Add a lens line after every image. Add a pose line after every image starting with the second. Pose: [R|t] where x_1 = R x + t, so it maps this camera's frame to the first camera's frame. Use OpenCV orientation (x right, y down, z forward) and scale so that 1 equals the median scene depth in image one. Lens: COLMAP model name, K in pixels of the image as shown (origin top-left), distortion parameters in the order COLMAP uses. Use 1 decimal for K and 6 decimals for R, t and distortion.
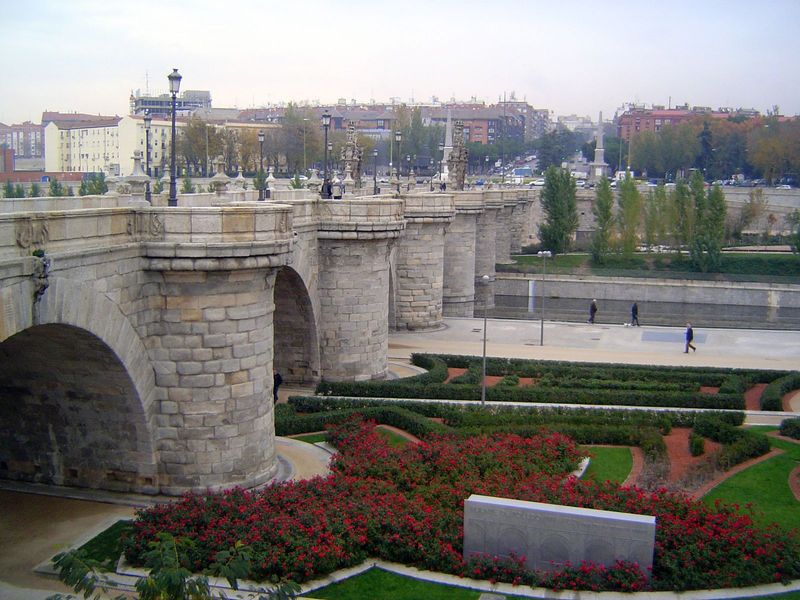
lens RADIAL K [[924.0, 0, 400.0], [0, 924.0, 300.0], [0, 0, 1]] dist [-0.109823, -0.016728]
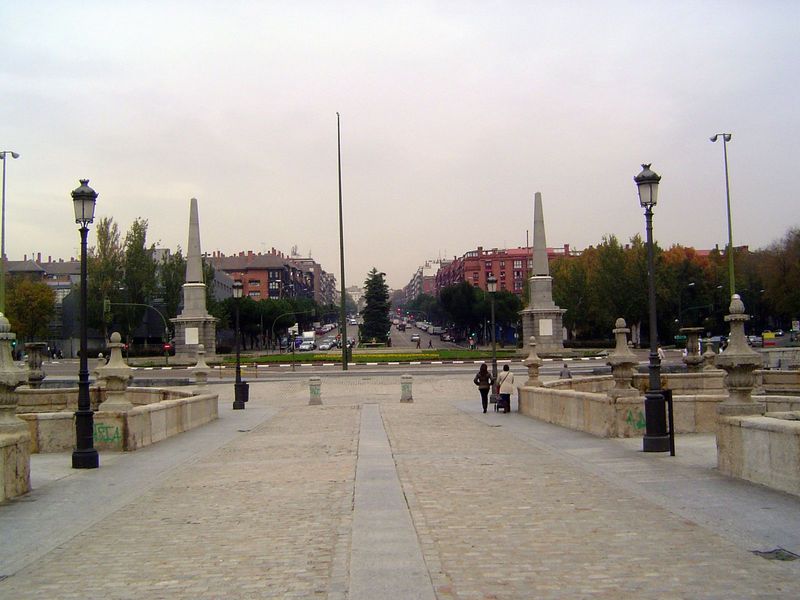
lens RADIAL K [[924.0, 0, 400.0], [0, 924.0, 300.0], [0, 0, 1]] dist [-0.109823, -0.016728]
pose [[0.969234, -0.024124, 0.244956, 0.024532], [0.071273, 0.980058, -0.185491, -0.044409], [-0.235596, 0.197243, 0.951625, 0.349260]]
